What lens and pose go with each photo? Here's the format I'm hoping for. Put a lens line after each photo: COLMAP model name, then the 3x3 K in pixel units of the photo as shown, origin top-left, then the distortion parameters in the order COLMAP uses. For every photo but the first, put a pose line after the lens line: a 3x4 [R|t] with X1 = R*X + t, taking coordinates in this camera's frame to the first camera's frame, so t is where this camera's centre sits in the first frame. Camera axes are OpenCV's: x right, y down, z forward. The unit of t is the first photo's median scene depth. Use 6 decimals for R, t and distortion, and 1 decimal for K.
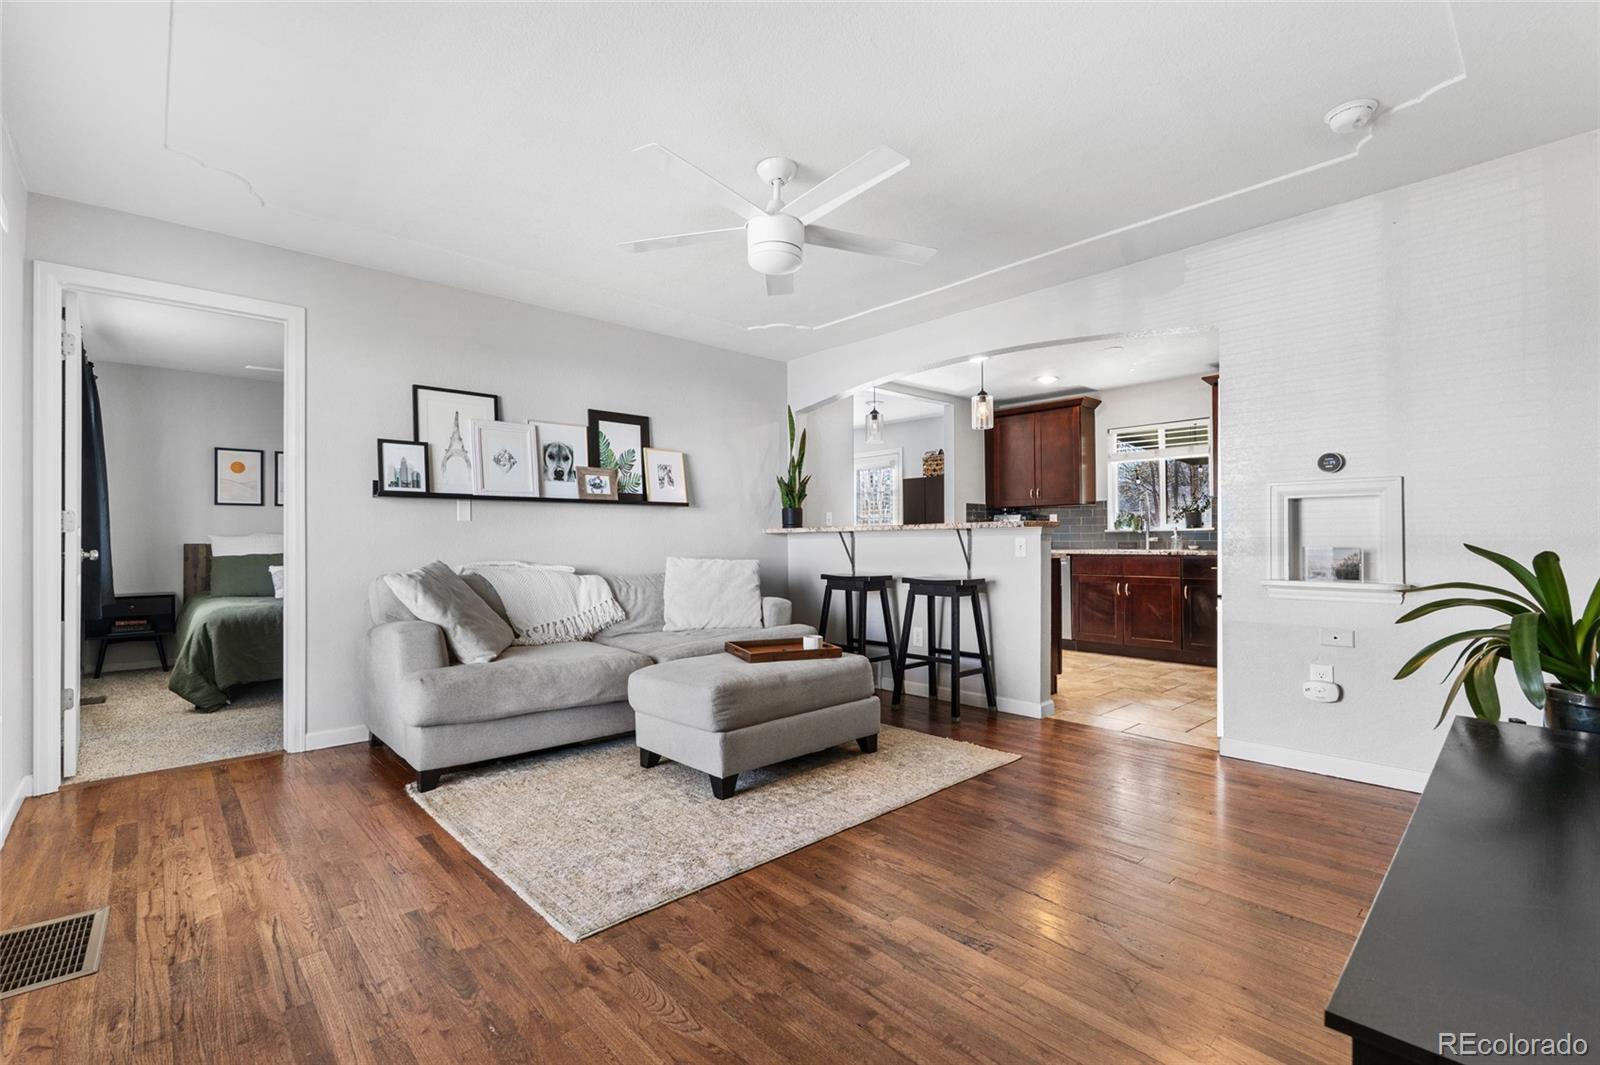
lens RADIAL K [[710.3, 0, 798.6], [0, 710.3, 540.2], [0, 0, 1]] dist [-0.007699, -0.000056]
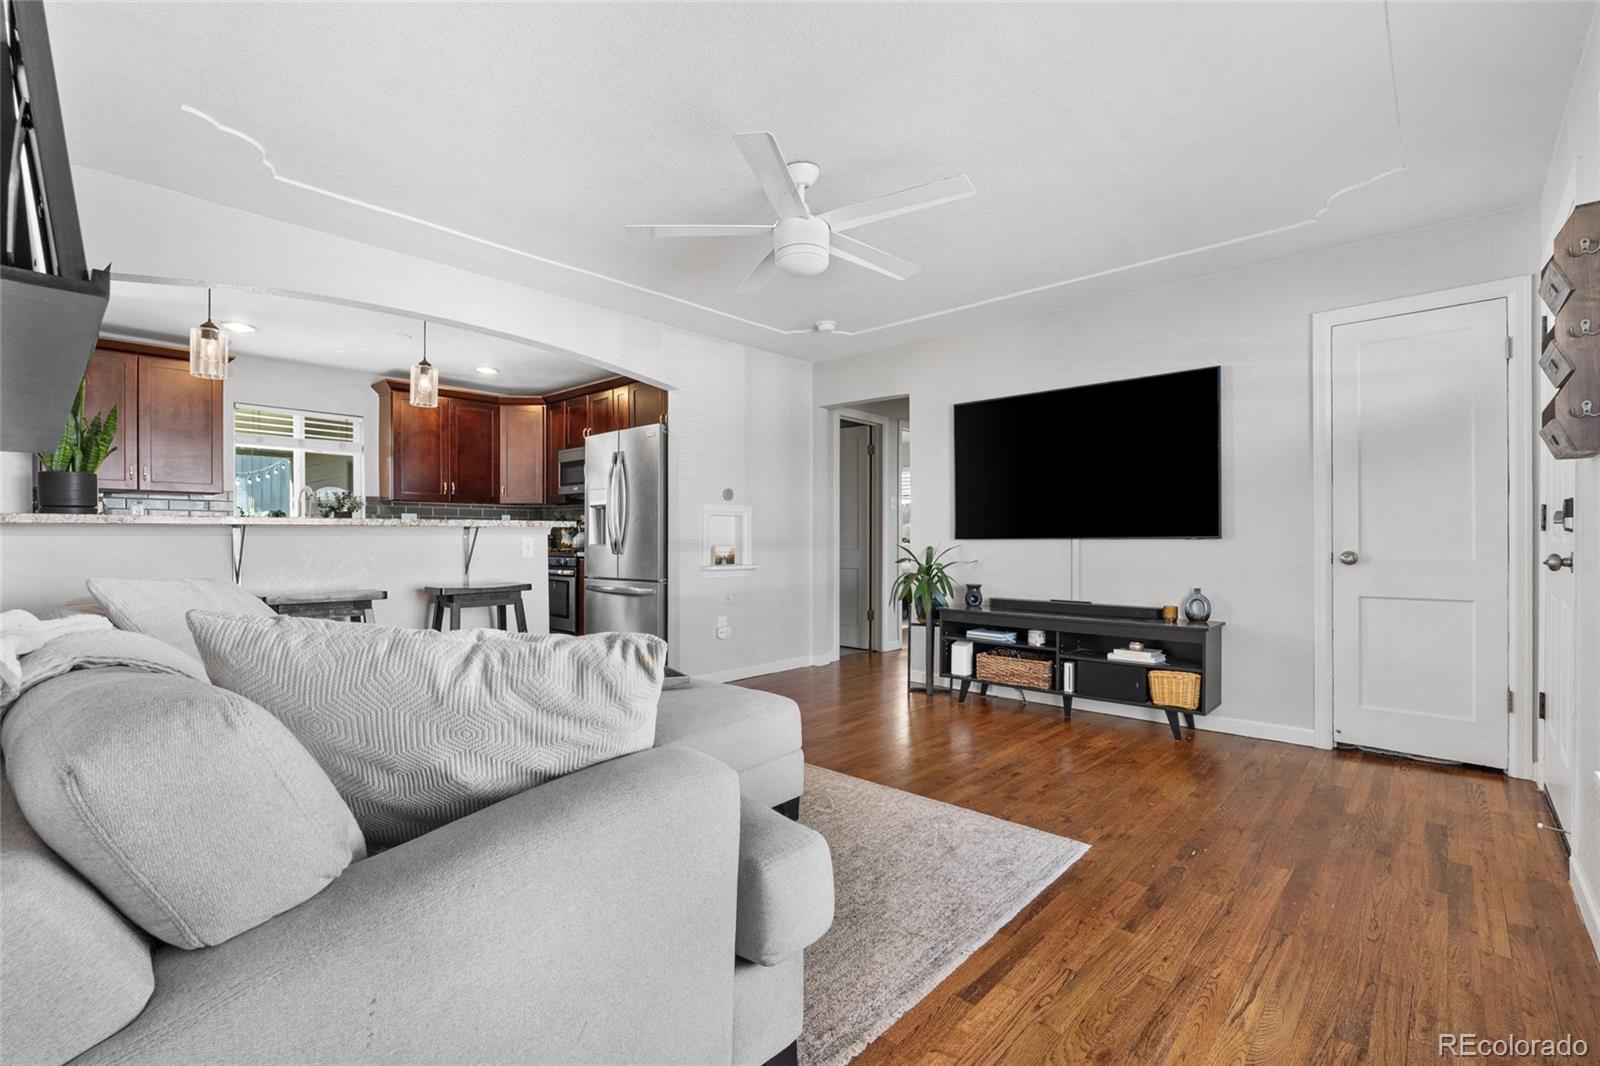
lens RADIAL K [[710.3, 0, 798.6], [0, 710.3, 540.7], [0, 0, 1]] dist [-0.007699, -0.000056]
pose [[-0.081327, 0.003092, 0.996683, -0.682274], [-0.001476, 0.999994, -0.003223, 0.003383], [-0.996686, -0.001733, -0.081322, 0.709687]]
